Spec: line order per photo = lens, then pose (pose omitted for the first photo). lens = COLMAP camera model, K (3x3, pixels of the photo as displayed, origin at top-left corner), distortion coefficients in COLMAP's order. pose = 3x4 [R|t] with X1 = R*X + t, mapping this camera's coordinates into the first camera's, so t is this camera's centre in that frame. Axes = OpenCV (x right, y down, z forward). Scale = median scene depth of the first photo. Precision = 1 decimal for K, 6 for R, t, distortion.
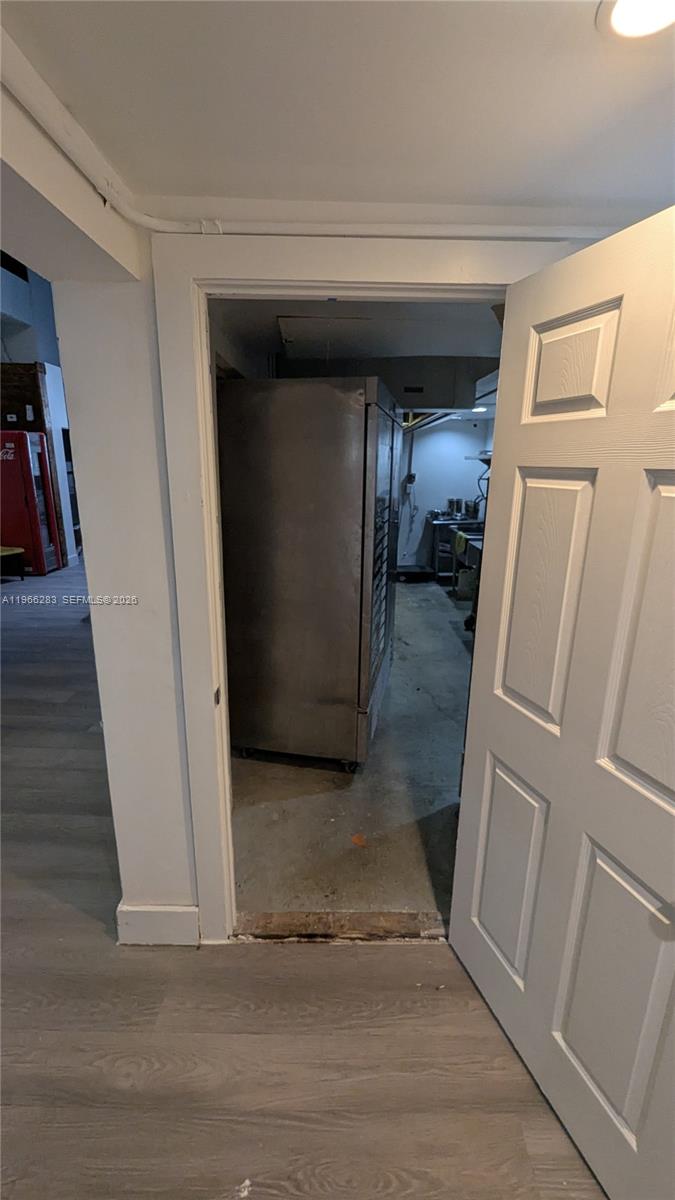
lens RADIAL K [[495.6, 0, 338.6], [0, 495.6, 599.6], [0, 0, 1]] dist [-0.001833, 0.000023]
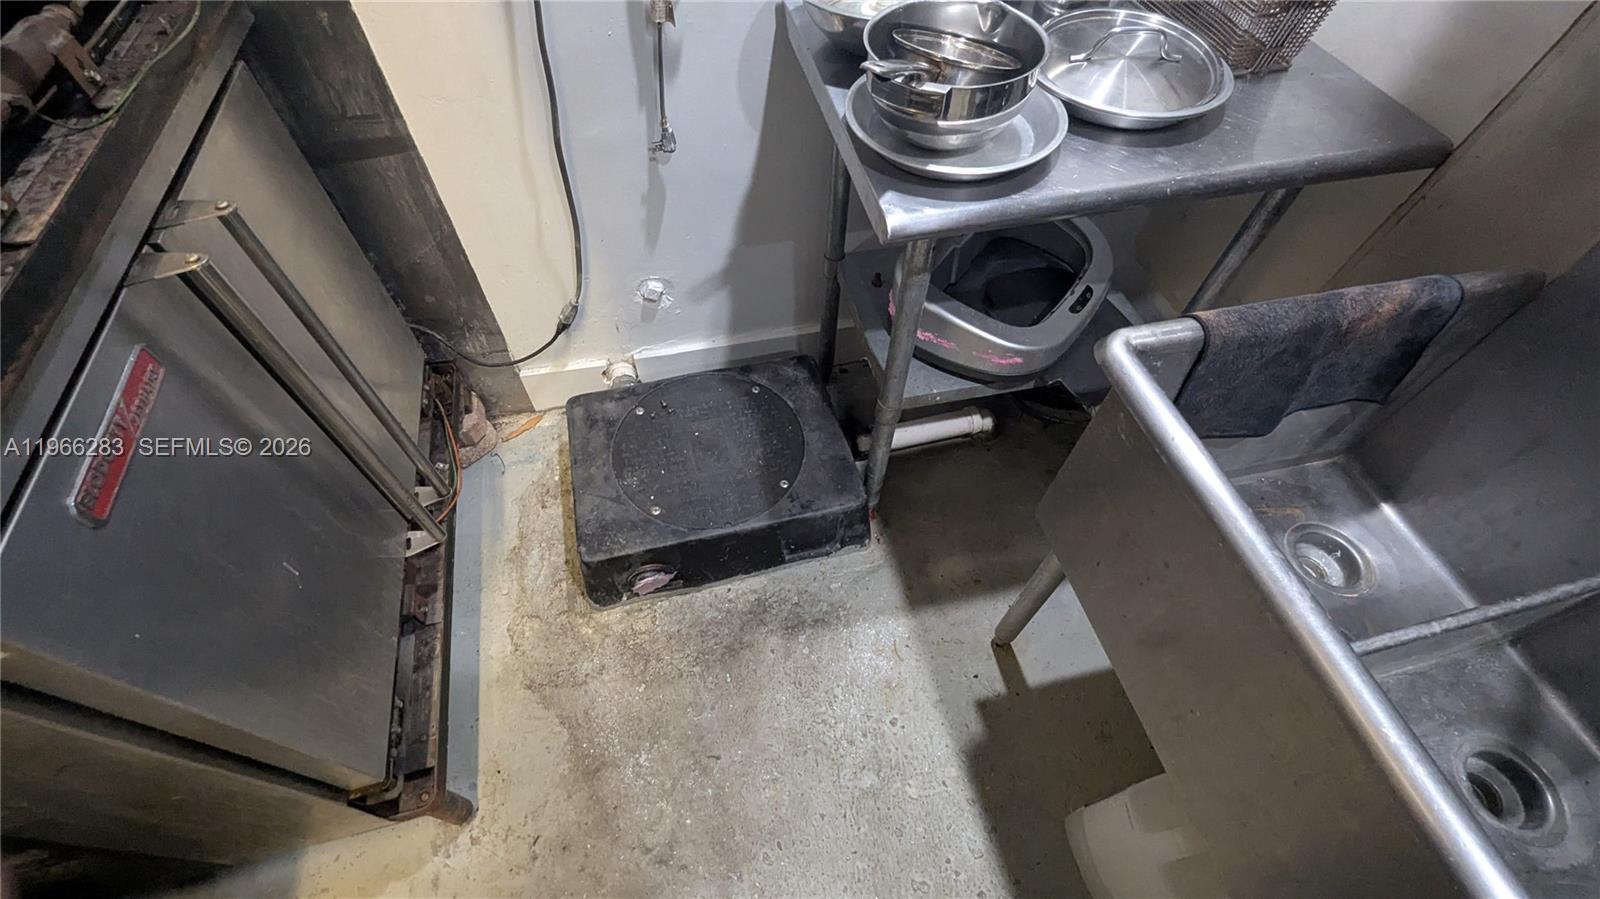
lens RADIAL K [[660.8, 0, 788.8], [0, 660.8, 446.9], [0, 0, 1]] dist [-0.001833, 0.000023]
pose [[0.977332, -0.173067, 0.121939, 0.146427], [0.055100, 0.764056, 0.642792, -0.188973], [-0.204415, -0.621503, 0.756273, 0.841440]]
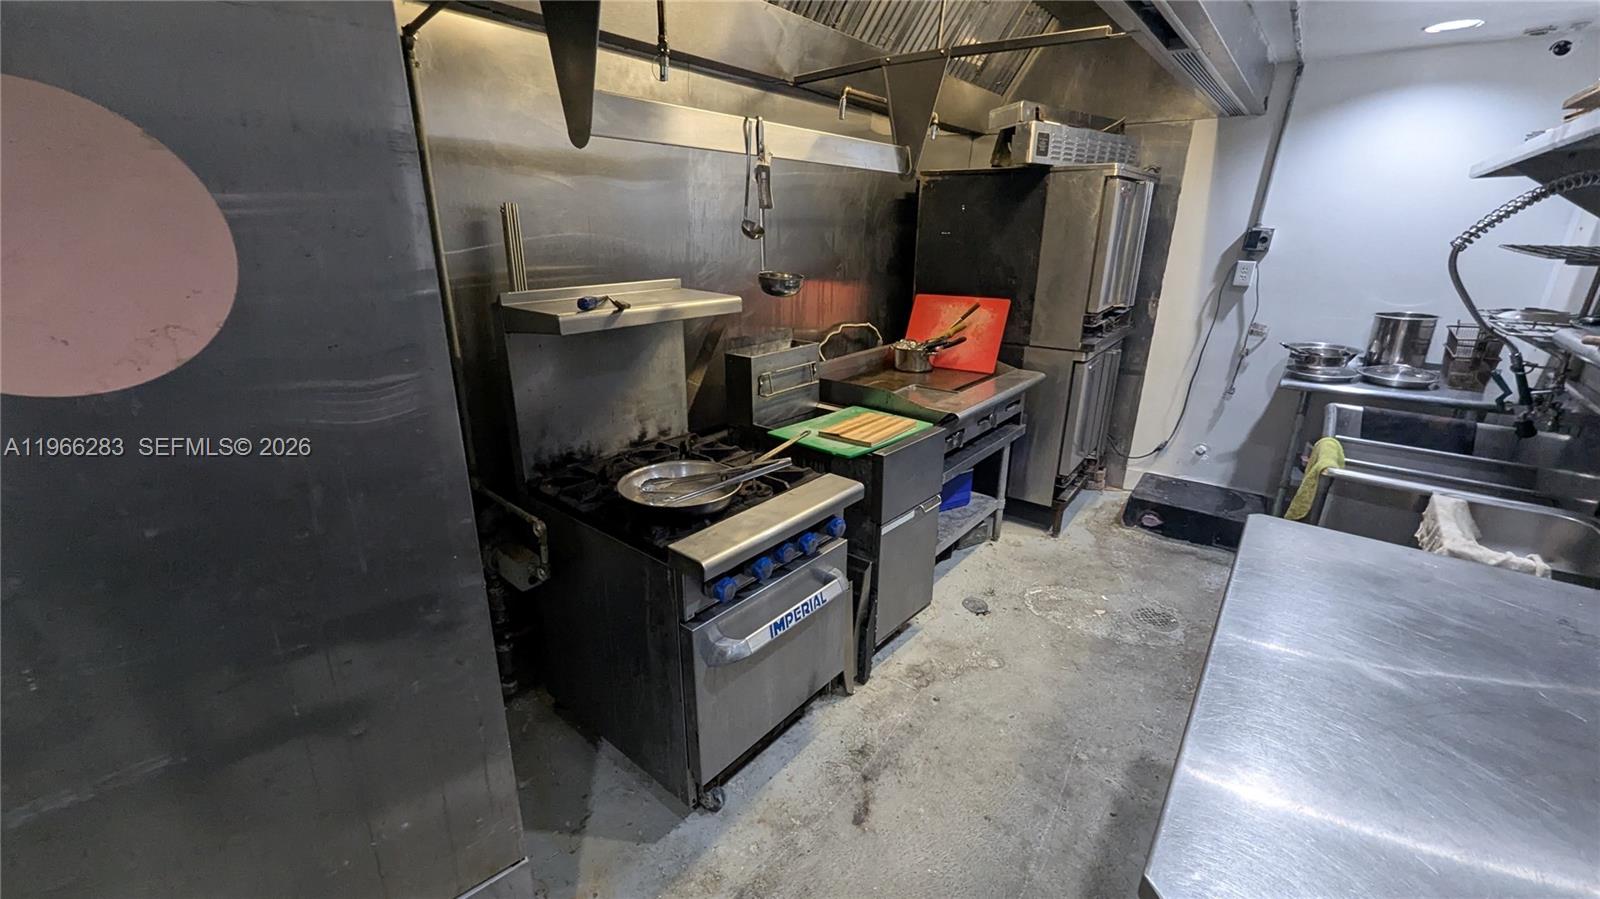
lens RADIAL K [[660.8, 0, 795.9], [0, 660.8, 446.0], [0, 0, 1]] dist [-0.001833, 0.000023]
pose [[0.781420, 0.197715, -0.591854, 0.195304], [-0.160025, 0.980252, 0.116184, -0.107904], [0.603137, 0.003923, 0.797628, 0.437559]]
